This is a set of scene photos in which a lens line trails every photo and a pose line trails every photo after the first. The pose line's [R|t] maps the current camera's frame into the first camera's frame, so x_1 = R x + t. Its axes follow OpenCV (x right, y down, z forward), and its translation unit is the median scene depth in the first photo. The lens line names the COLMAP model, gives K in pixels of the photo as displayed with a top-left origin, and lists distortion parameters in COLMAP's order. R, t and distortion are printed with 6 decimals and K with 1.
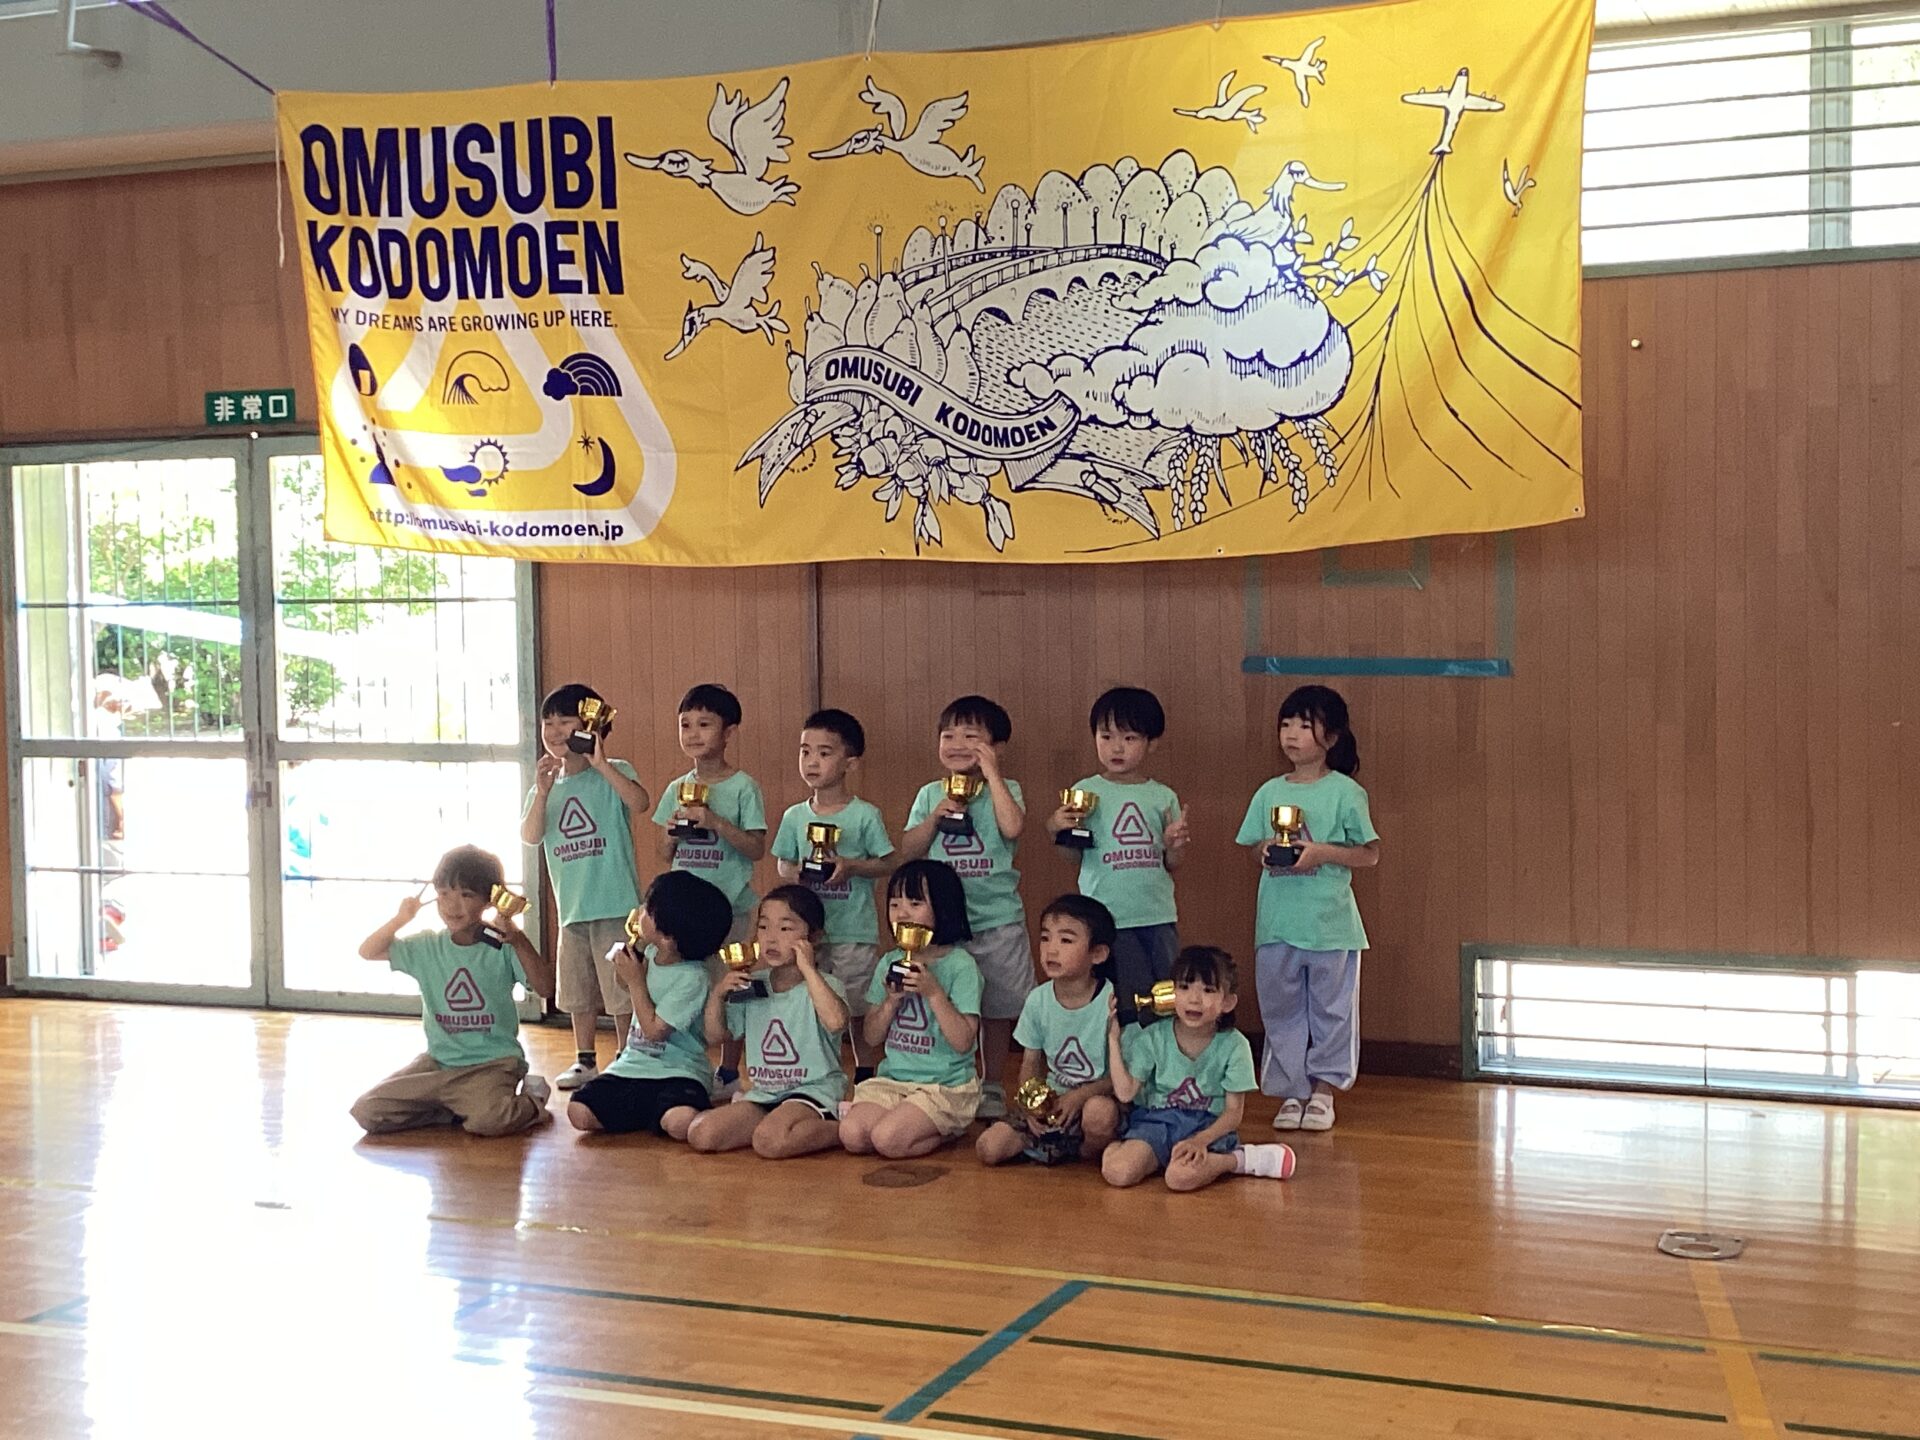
lens RADIAL K [[2611.7, 0, 960.0], [0, 2611.7, 720.0], [0, 0, 1]] dist [0.107996, 0.009254]
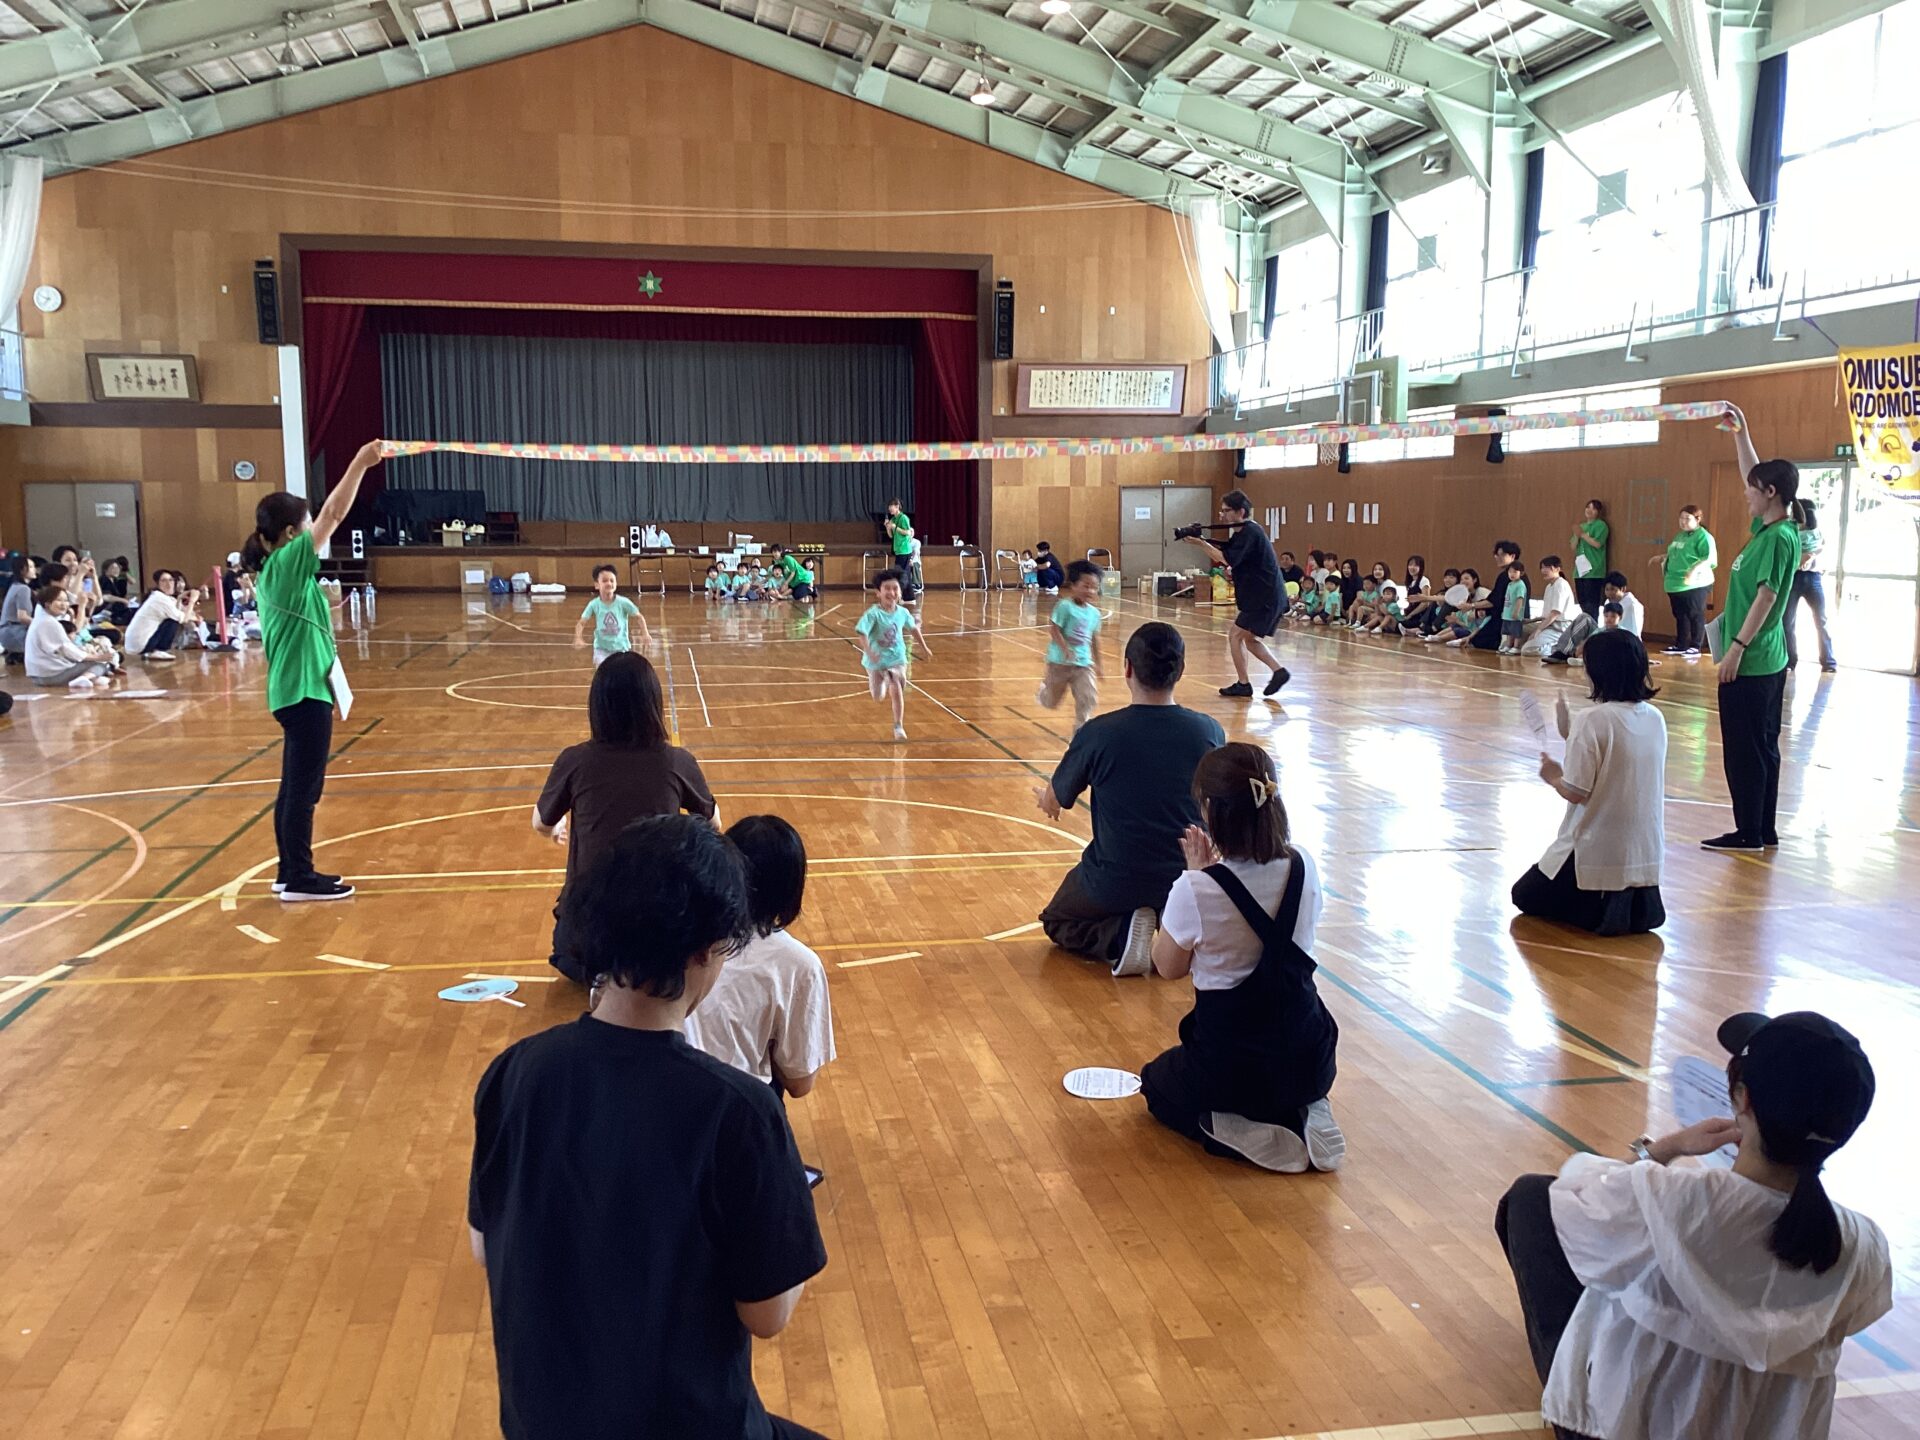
lens RADIAL K [[1709.6, 0, 960.0], [0, 1709.6, 720.0], [0, 0, 1]] dist [0.089679, -0.187434]
pose [[0.533641, 0.118280, -0.837399, 0.910738], [-0.042228, 0.992663, 0.113301, -0.002158], [0.844656, -0.025100, 0.534721, -0.899607]]
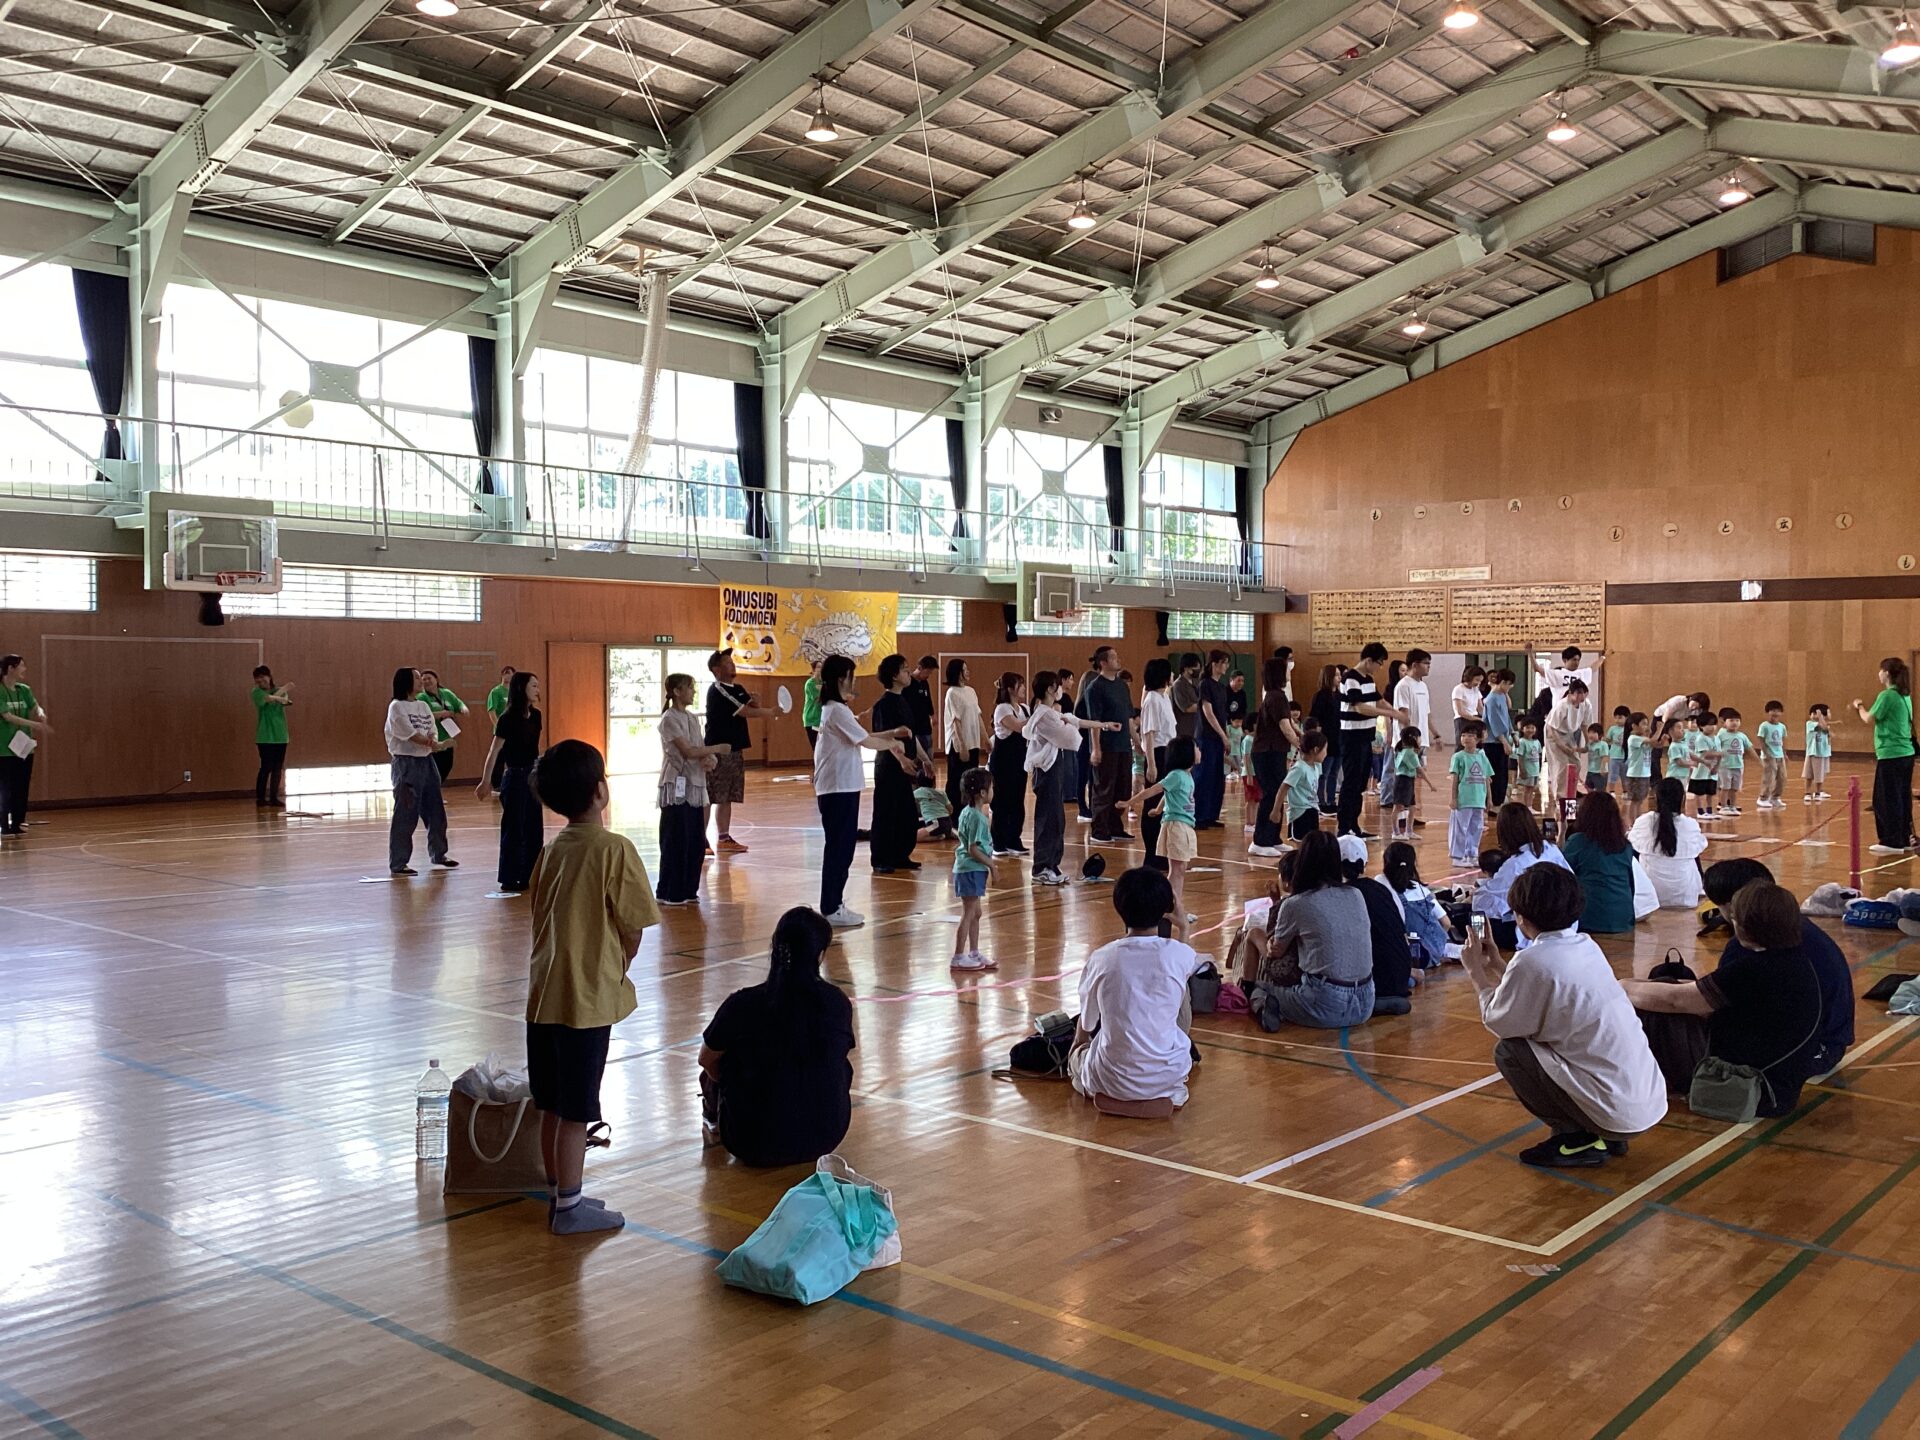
lens RADIAL K [[1716.4, 0, 949.7], [0, 1716.4, 734.9], [0, 0, 1]] dist [0.129072, -0.251876]
pose [[0.327844, -0.023048, 0.944451, -3.341320], [0.031945, 0.999401, 0.013300, 0.026805], [-0.944192, 0.025810, 0.328384, -0.493612]]
